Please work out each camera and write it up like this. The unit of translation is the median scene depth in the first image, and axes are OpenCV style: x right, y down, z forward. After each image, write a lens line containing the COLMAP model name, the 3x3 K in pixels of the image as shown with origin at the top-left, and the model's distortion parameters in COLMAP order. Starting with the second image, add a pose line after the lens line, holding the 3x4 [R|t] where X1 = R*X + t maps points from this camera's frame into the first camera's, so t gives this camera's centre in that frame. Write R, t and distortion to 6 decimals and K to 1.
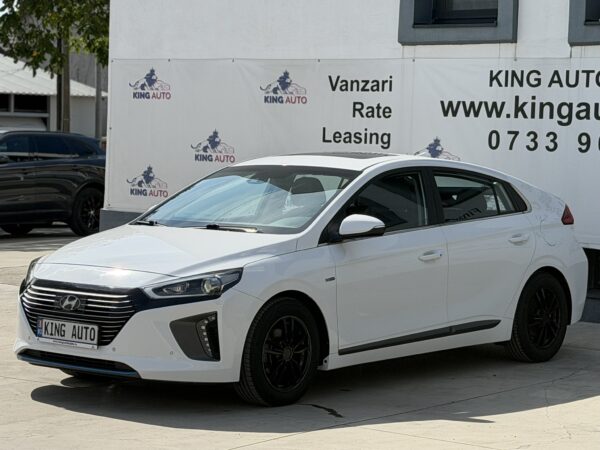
lens RADIAL K [[1620.8, 0, 297.2], [0, 1620.8, 218.7], [0, 0, 1]] dist [0.051552, 0.000000]
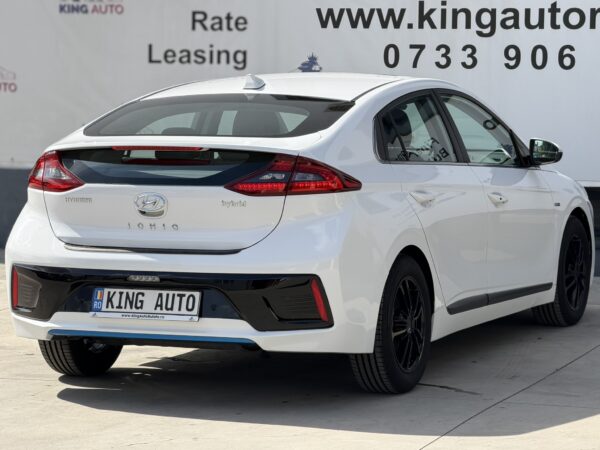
lens RADIAL K [[2051.5, 0, 312.6], [0, 2051.5, 208.7], [0, 0, 1]] dist [0.192335, 0.000000]
pose [[0.945907, -0.036718, 0.322352, -0.258309], [0.031337, 0.999270, 0.021869, 0.004433], [-0.322920, -0.010584, 0.946367, 0.035908]]
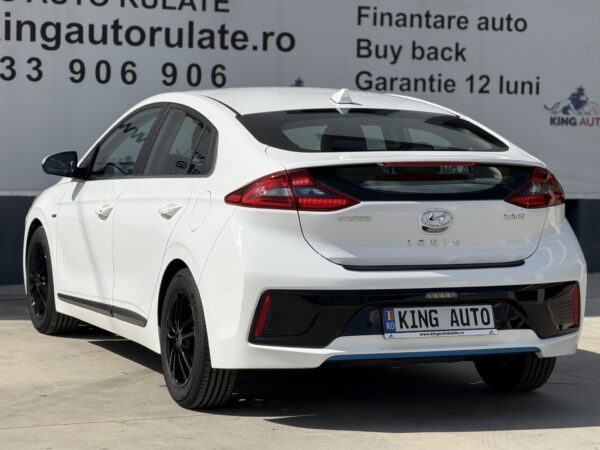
lens RADIAL K [[1940.4, 0, 309.1], [0, 1940.4, 194.1], [0, 0, 1]] dist [0.266893, 0.000000]
pose [[0.435716, -0.053706, 0.898480, -0.671315], [0.038795, 0.998411, 0.040866, -0.019555], [-0.899248, 0.017051, 0.437107, 0.446027]]
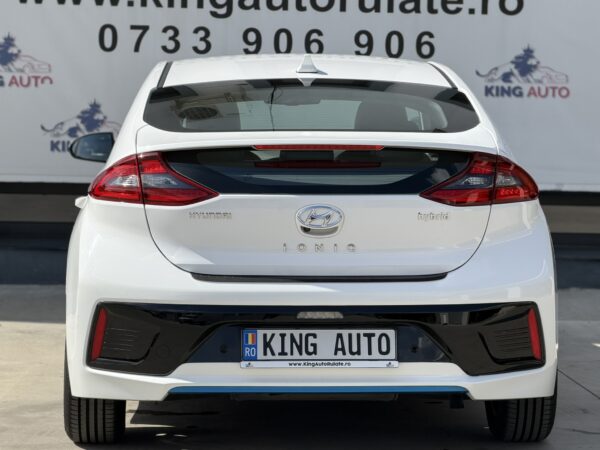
lens RADIAL K [[2051.5, 0, 290.2], [0, 2051.5, 238.6], [0, 0, 1]] dist [0.192335, 0.000000]
pose [[0.712762, -0.065222, 0.698367, -0.458954], [0.038446, 0.997803, 0.053948, -0.007334], [-0.700352, -0.011602, 0.713704, 0.319629]]
